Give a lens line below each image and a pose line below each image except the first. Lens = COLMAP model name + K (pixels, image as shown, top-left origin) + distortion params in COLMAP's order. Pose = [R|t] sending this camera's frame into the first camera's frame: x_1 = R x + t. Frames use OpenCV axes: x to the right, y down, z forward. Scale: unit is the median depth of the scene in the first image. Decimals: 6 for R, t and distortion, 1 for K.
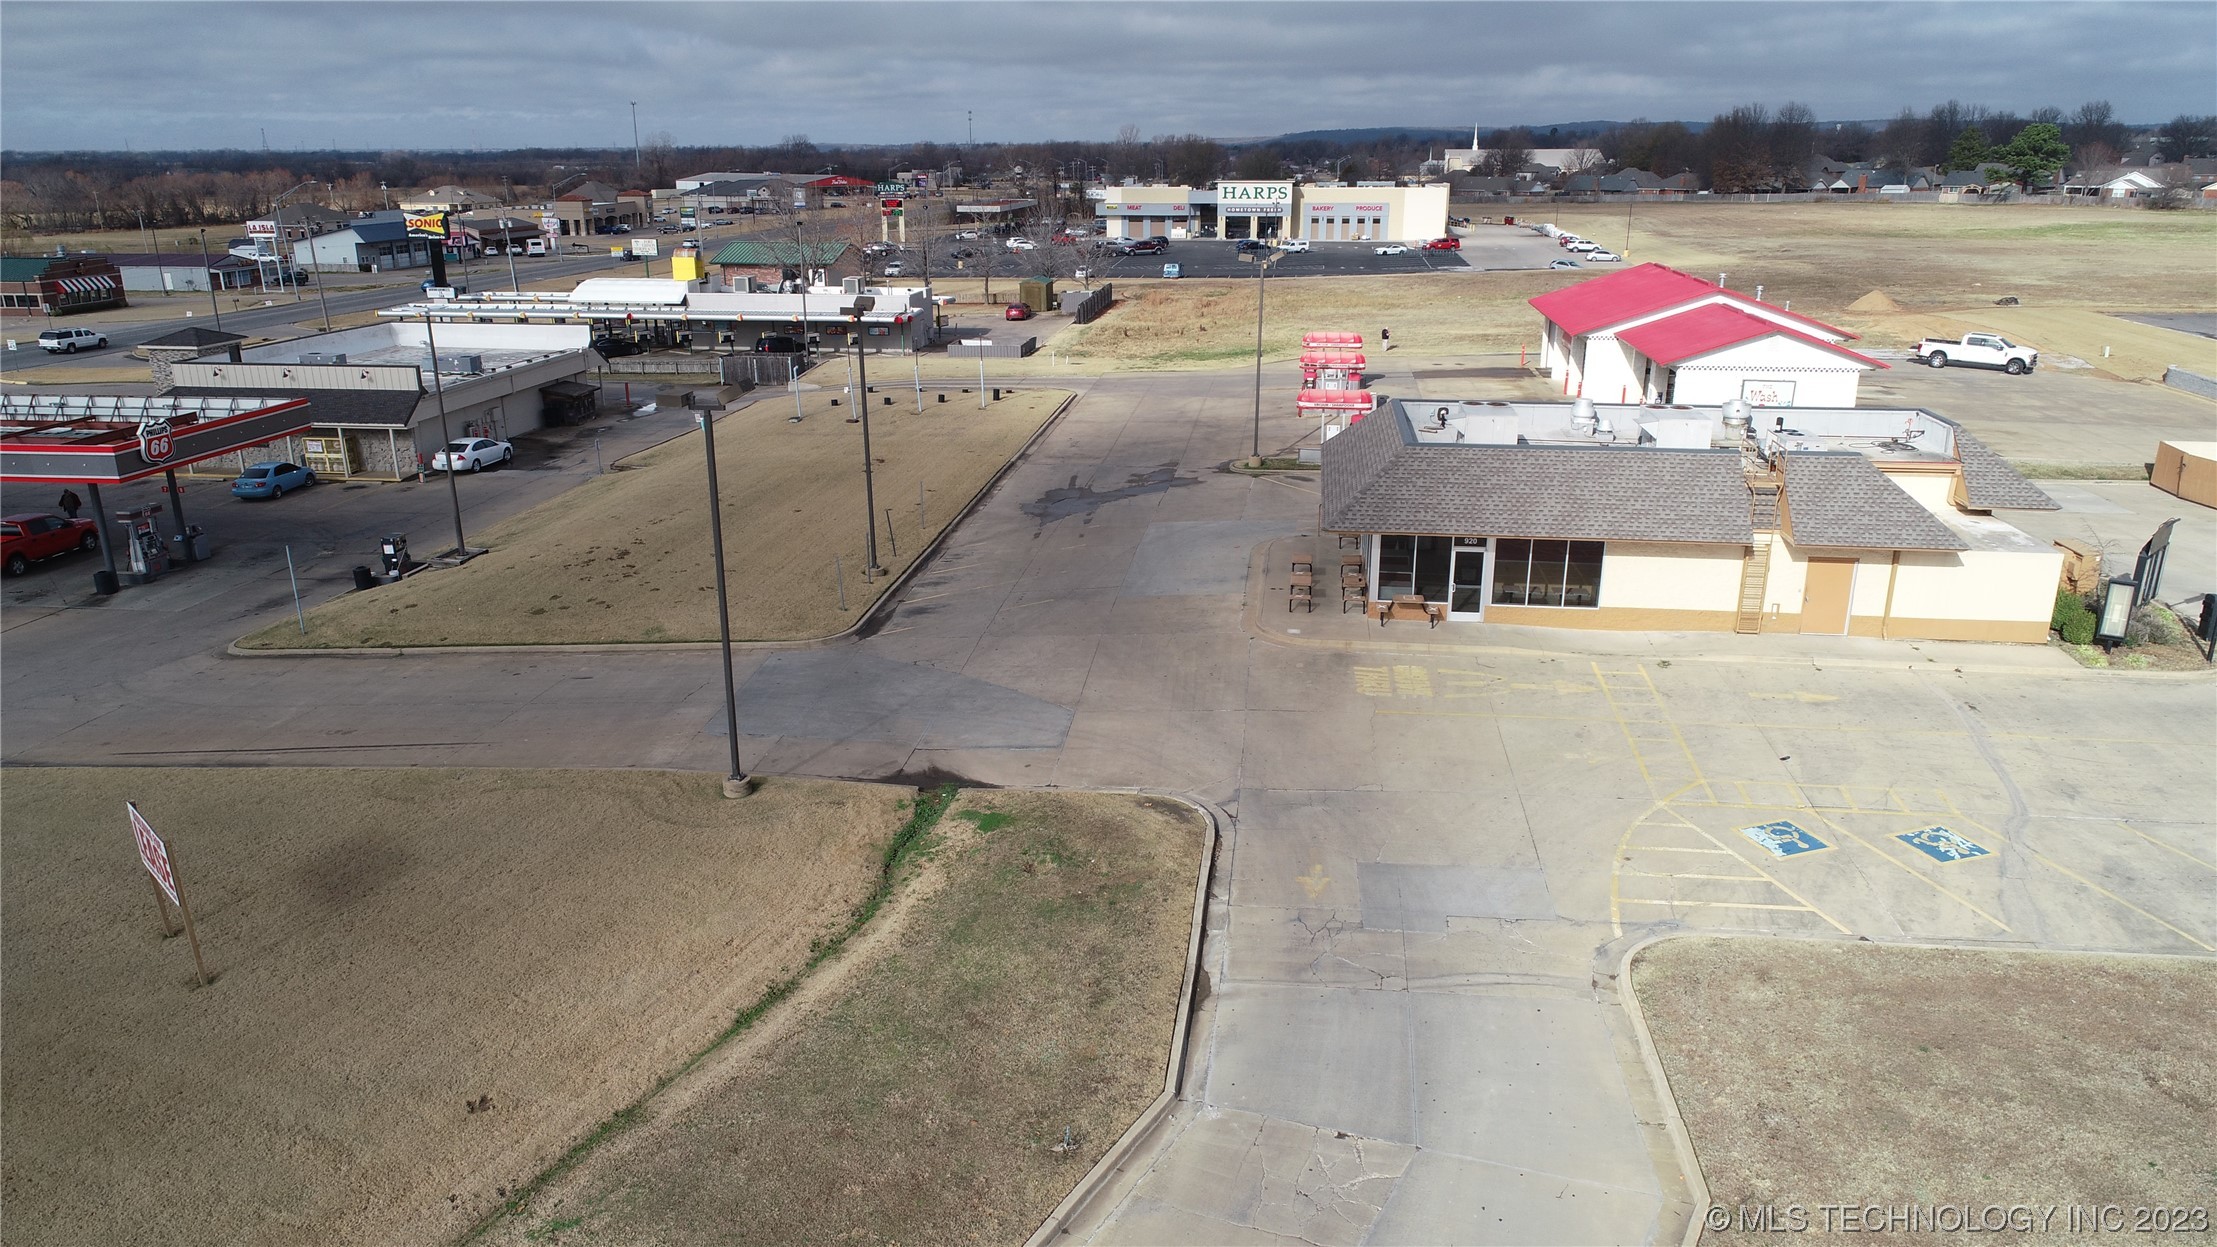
lens RADIAL K [[1486.7, 0, 1103.2], [0, 1486.7, 630.7], [0, 0, 1]] dist [-0.002345, -0.002428]
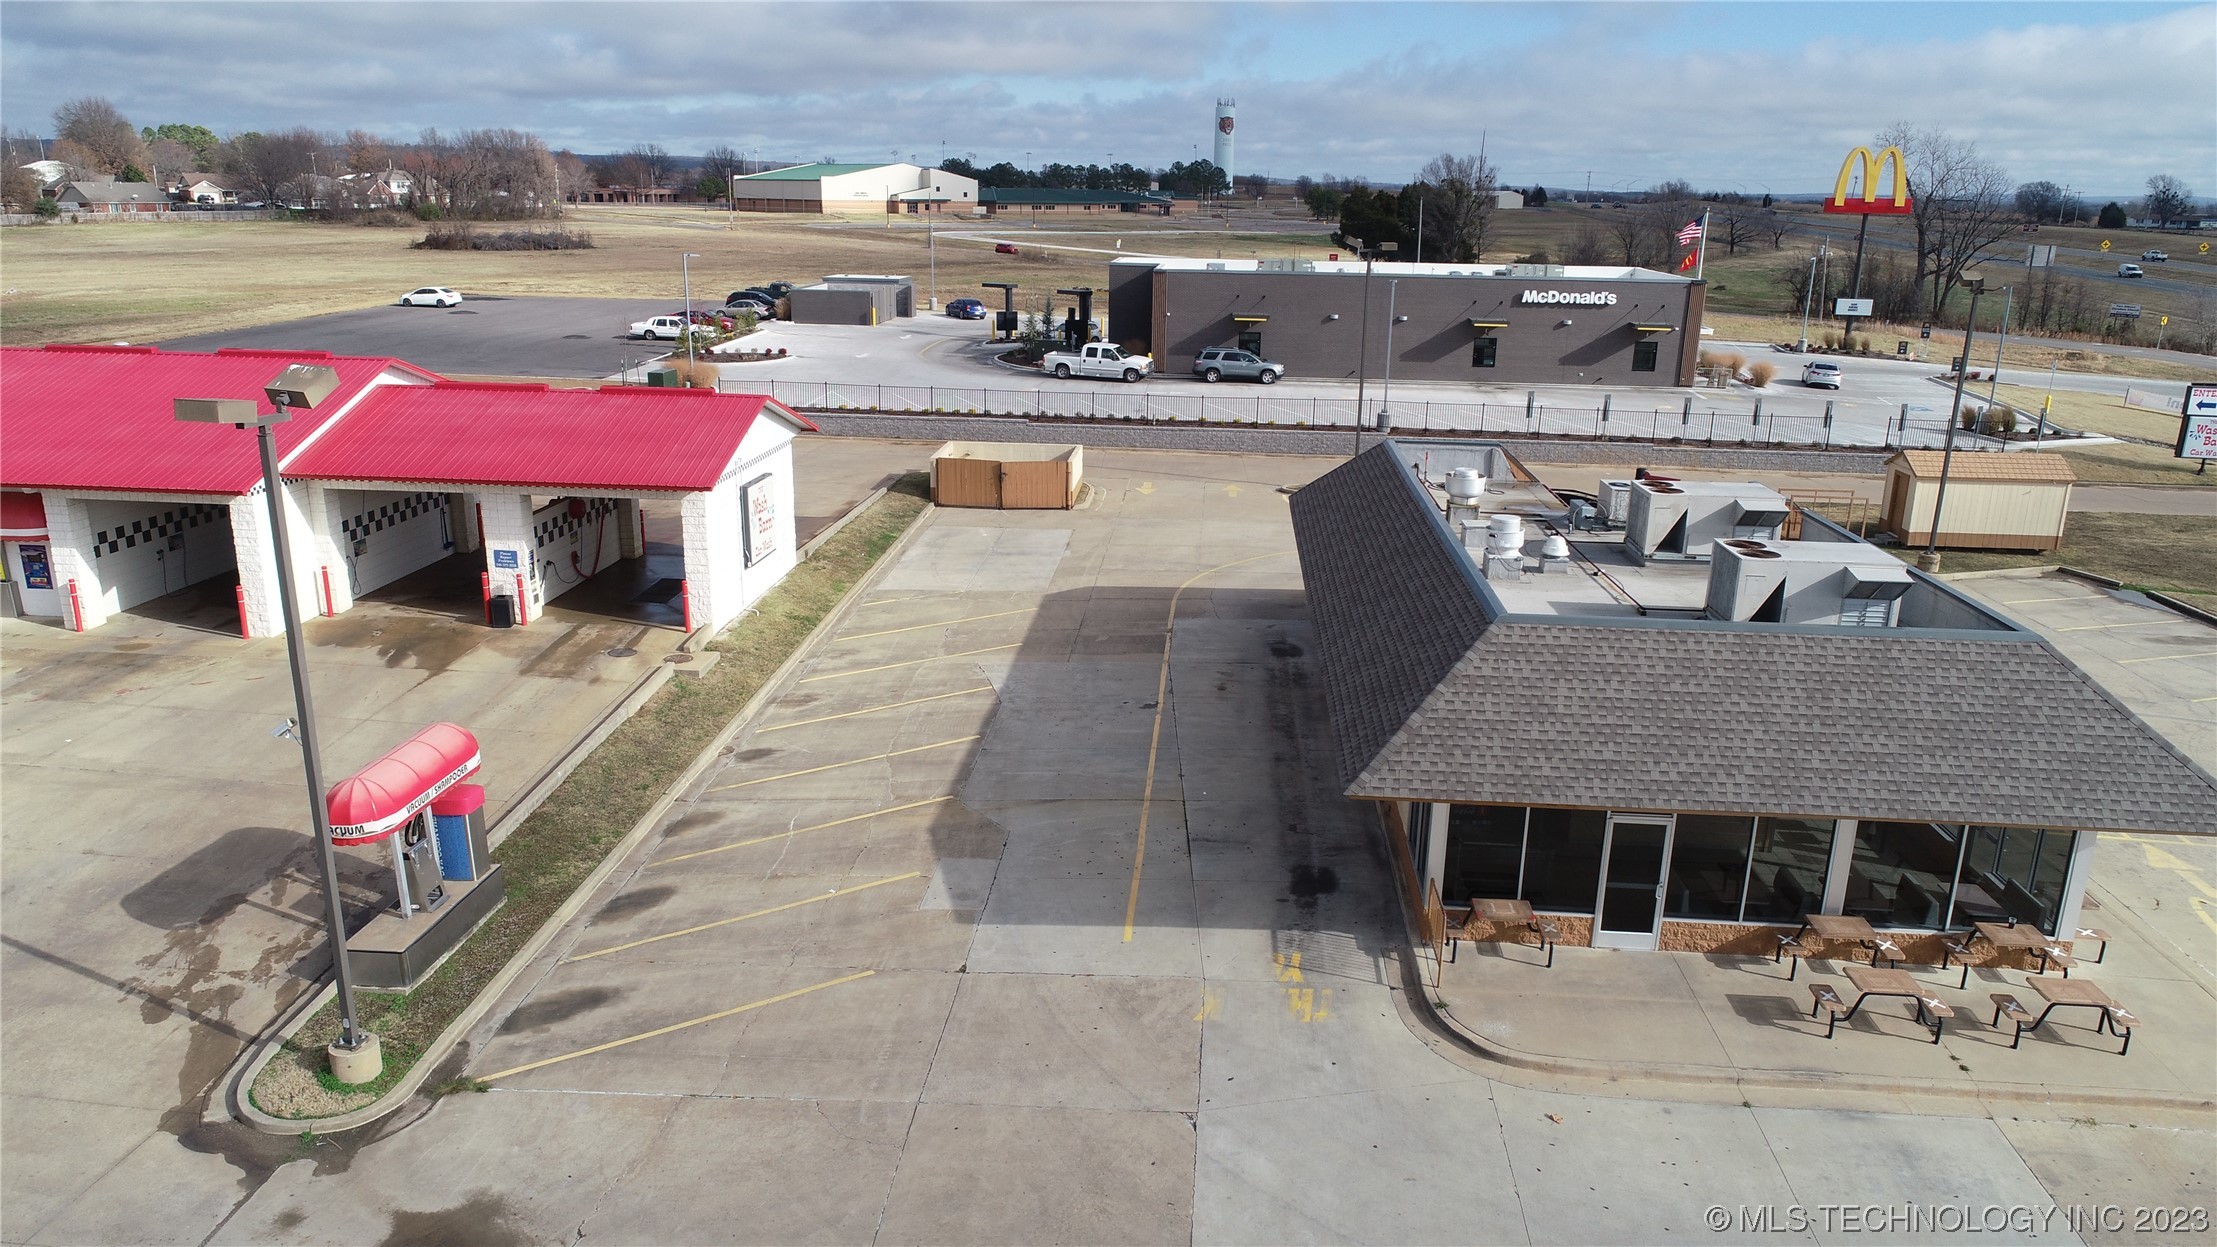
lens RADIAL K [[1486.7, 0, 1118.3], [0, 1486.7, 621.1], [0, 0, 1]] dist [-0.002345, -0.002428]
pose [[-0.071432, -0.272417, 0.959524, -0.258597], [0.291638, 0.914239, 0.281271, -0.356353], [-0.953858, 0.299925, 0.014141, 1.253236]]
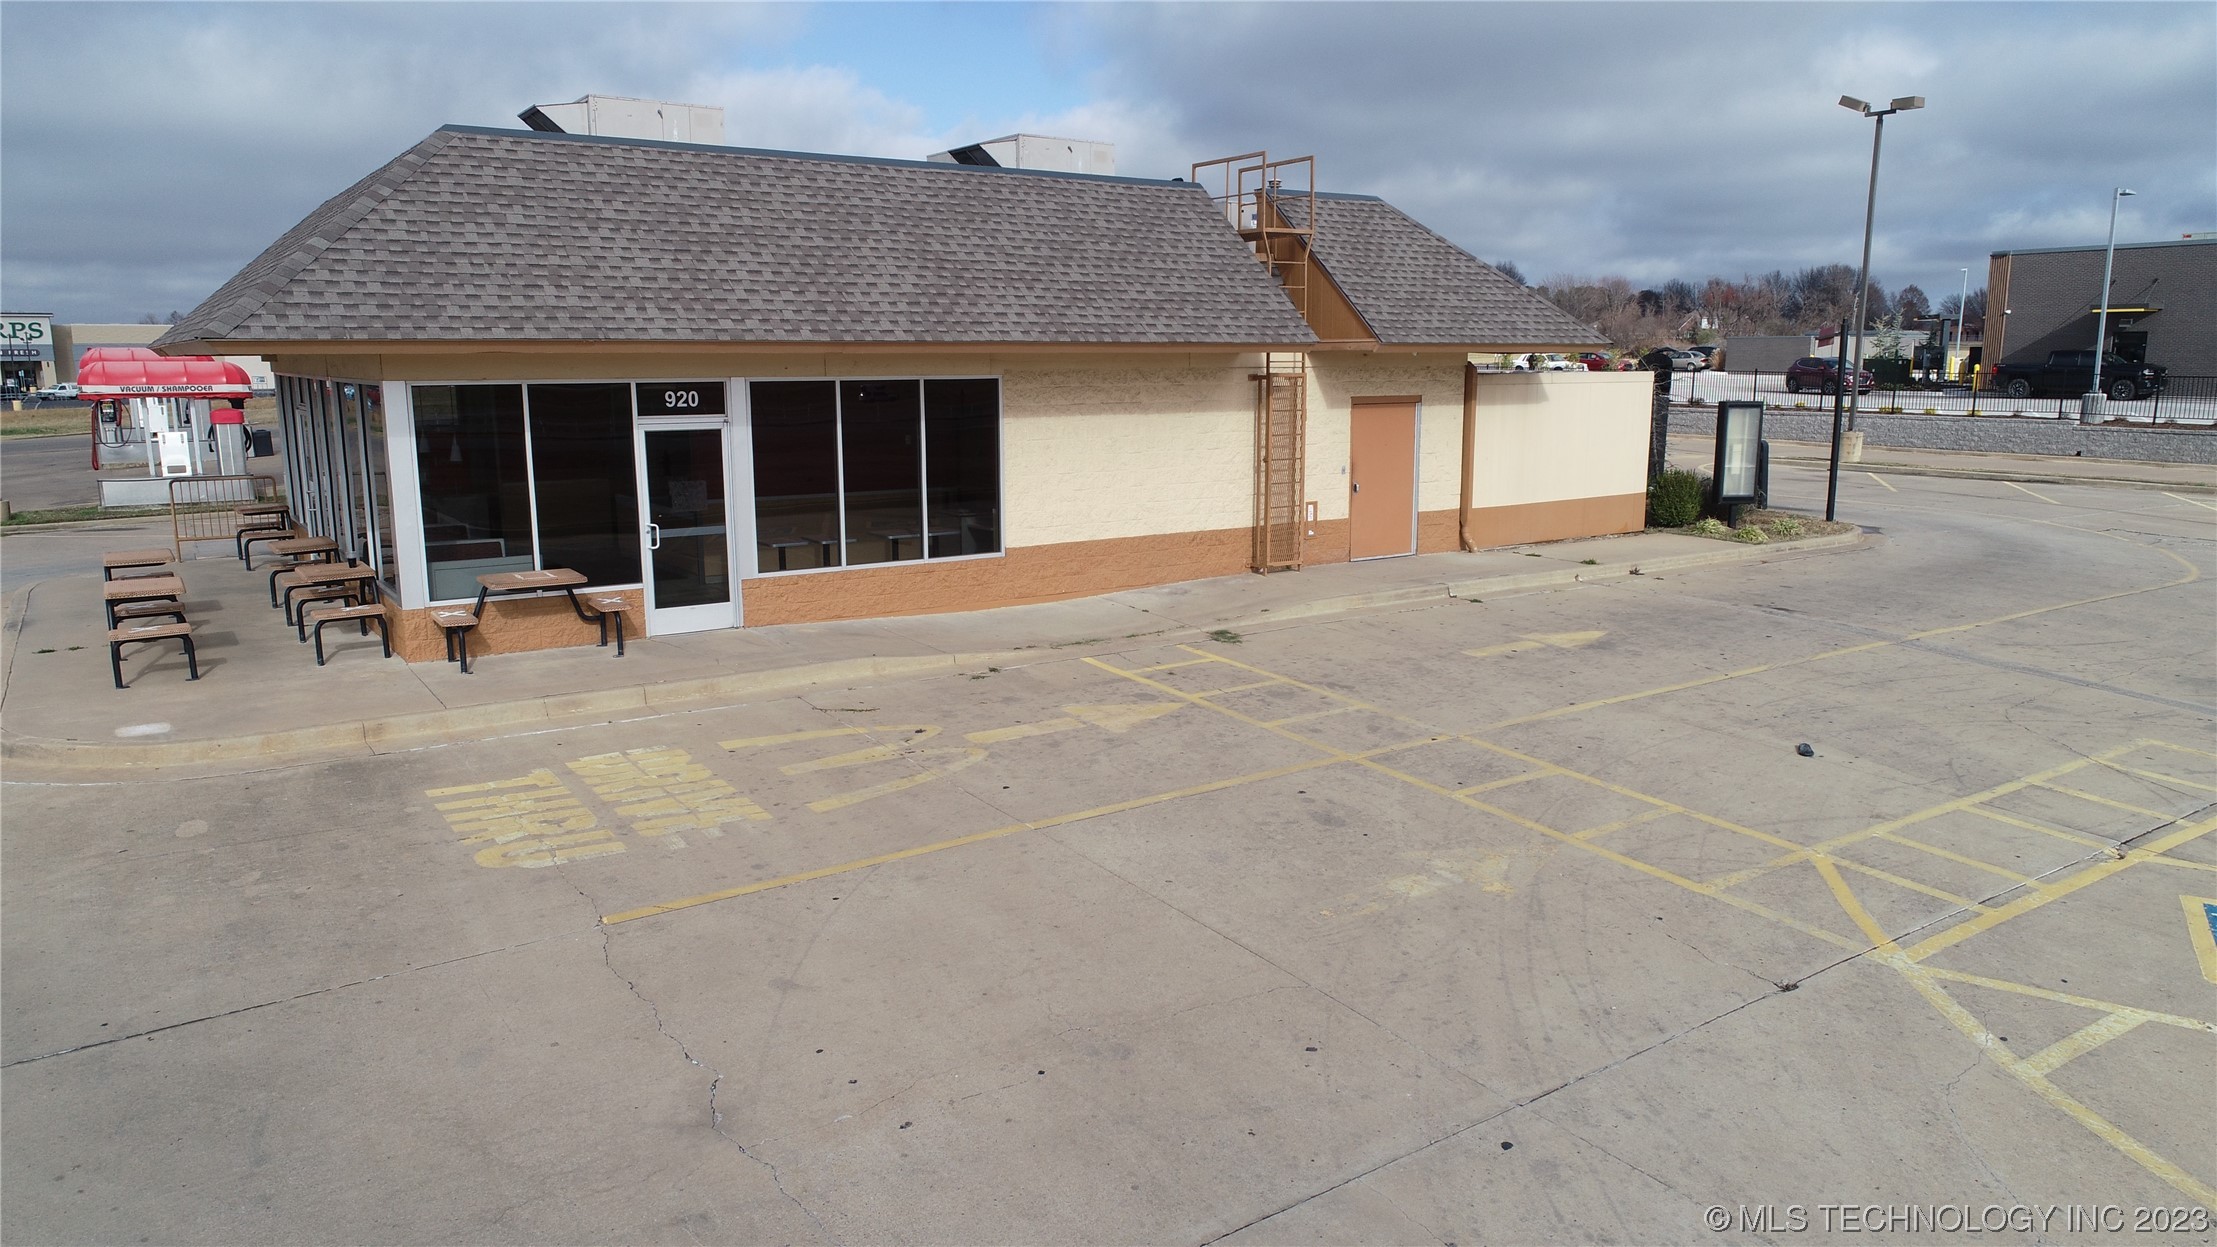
lens RADIAL K [[1486.7, 0, 1097.3], [0, 1486.7, 628.2], [0, 0, 1]] dist [-0.002345, -0.002428]
pose [[0.748498, -0.119731, 0.652239, 0.080229], [0.207140, 0.976564, -0.058443, 0.033372], [-0.629956, 0.178849, 0.755757, 0.653309]]
